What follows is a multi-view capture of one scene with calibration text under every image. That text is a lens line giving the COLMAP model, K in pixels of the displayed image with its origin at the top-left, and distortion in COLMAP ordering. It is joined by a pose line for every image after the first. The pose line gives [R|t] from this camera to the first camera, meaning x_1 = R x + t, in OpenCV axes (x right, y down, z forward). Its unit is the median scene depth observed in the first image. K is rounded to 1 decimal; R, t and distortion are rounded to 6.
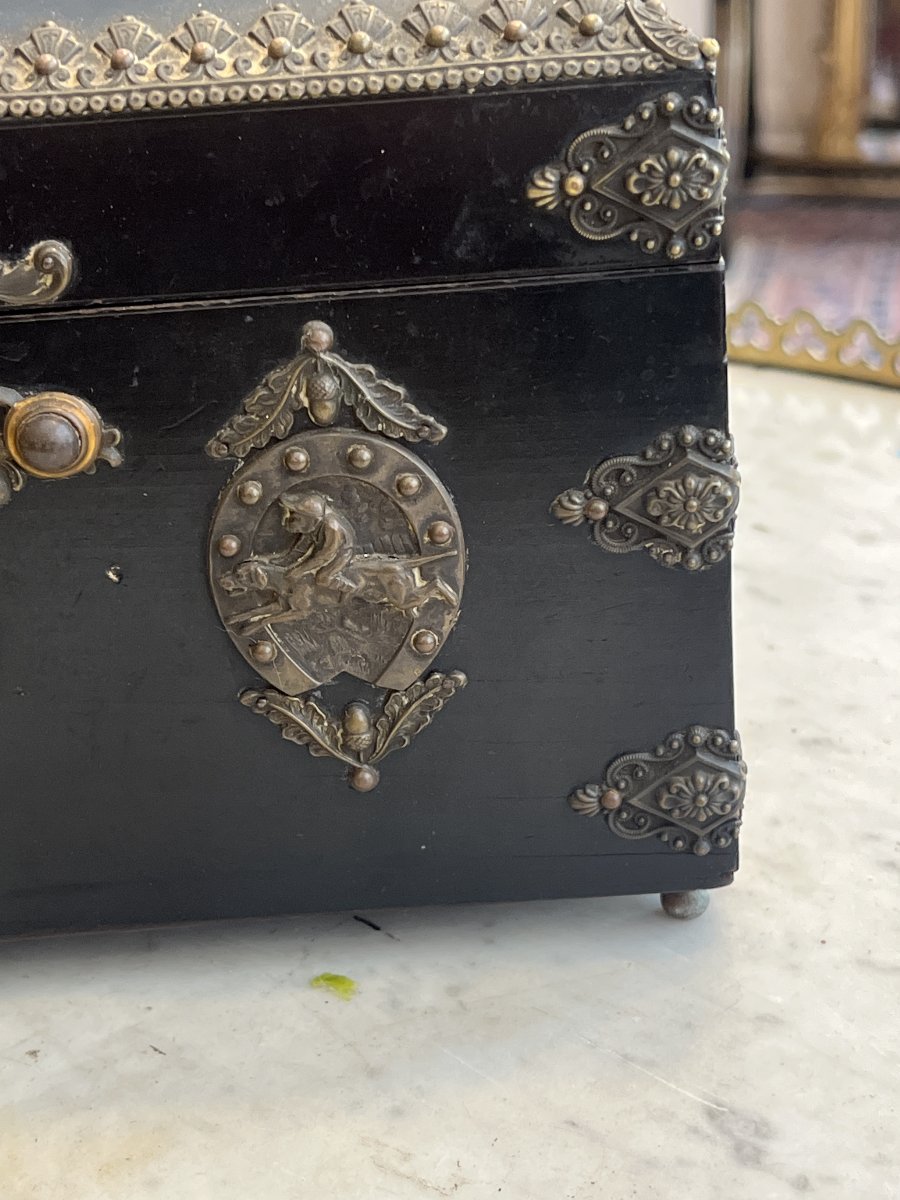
lens RADIAL K [[2114.5, 0, 450.0], [0, 2114.5, 600.0], [0, 0, 1]] dist [0.230585, -0.848538]
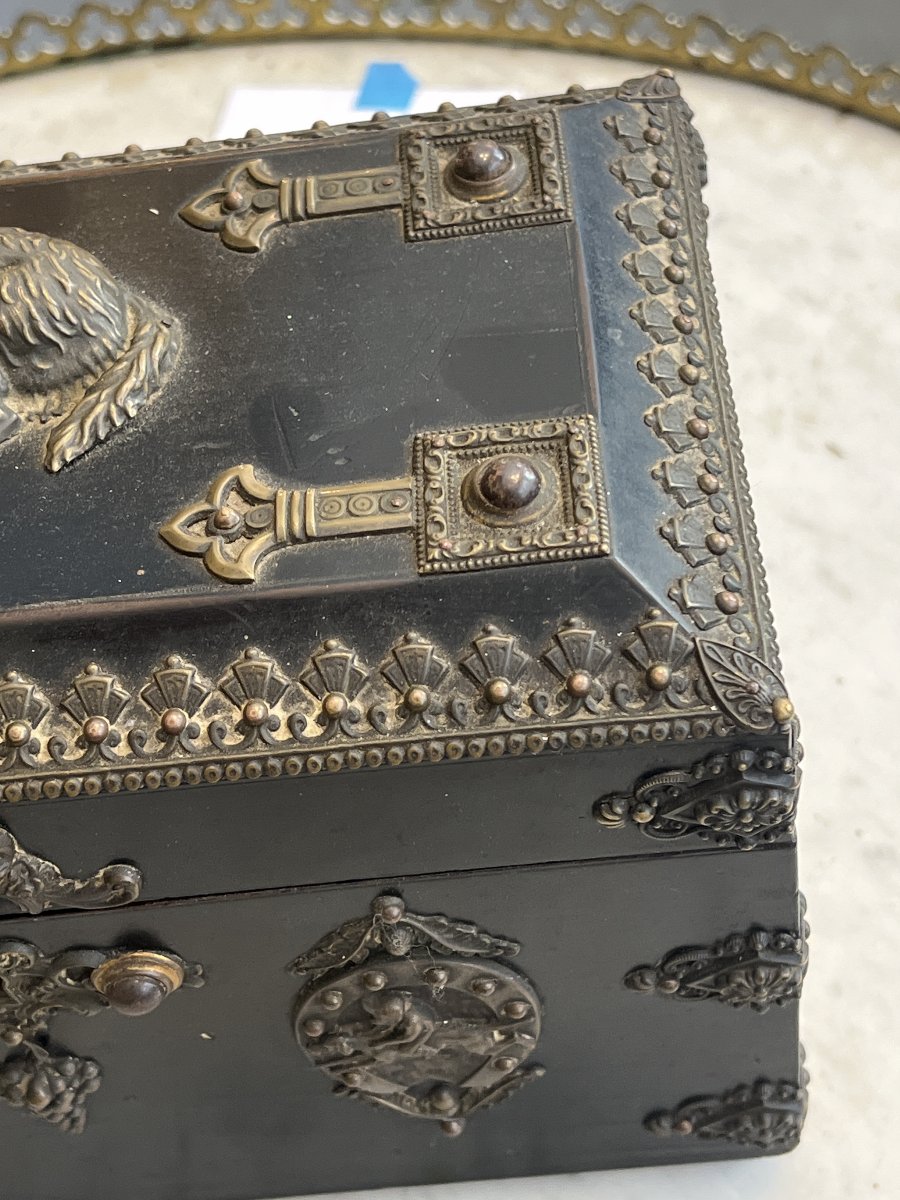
lens RADIAL K [[2114.5, 0, 450.0], [0, 2114.5, 600.0], [0, 0, 1]] dist [0.230585, -0.848538]
pose [[0.998608, -0.035911, -0.038645, 0.010390], [0.049424, 0.893012, 0.447311, -0.689516], [0.018447, -0.448598, 0.893543, 0.162675]]
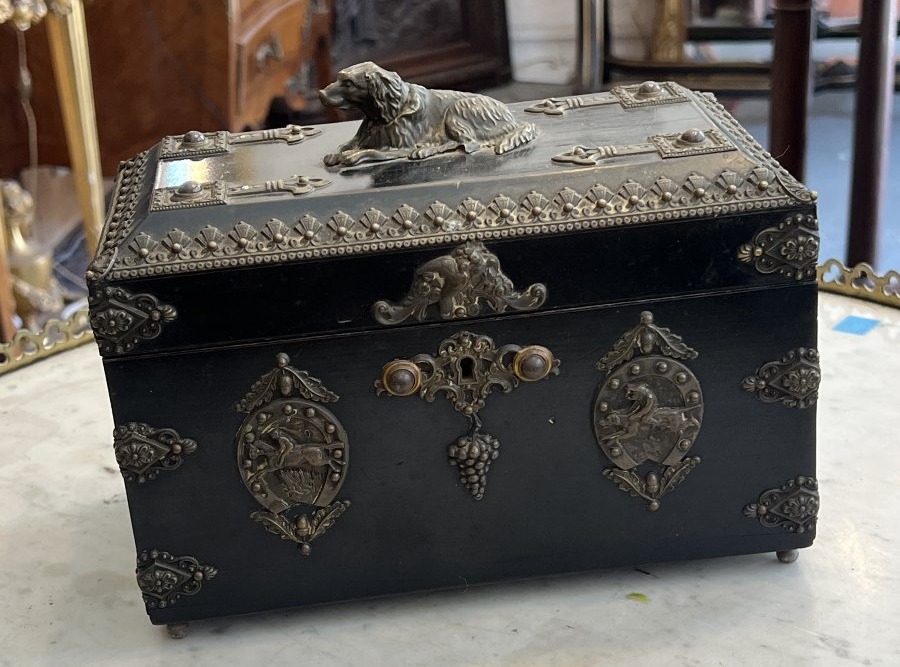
lens RADIAL K [[1613.5, 0, 449.5], [0, 1613.5, 427.8], [0, 0, 1]] dist [0.119681, -0.095378]
pose [[0.997995, -0.040454, 0.048676, -0.364681], [0.039127, 0.998844, 0.027914, -0.059362], [-0.049749, -0.025953, 0.998424, -0.763976]]
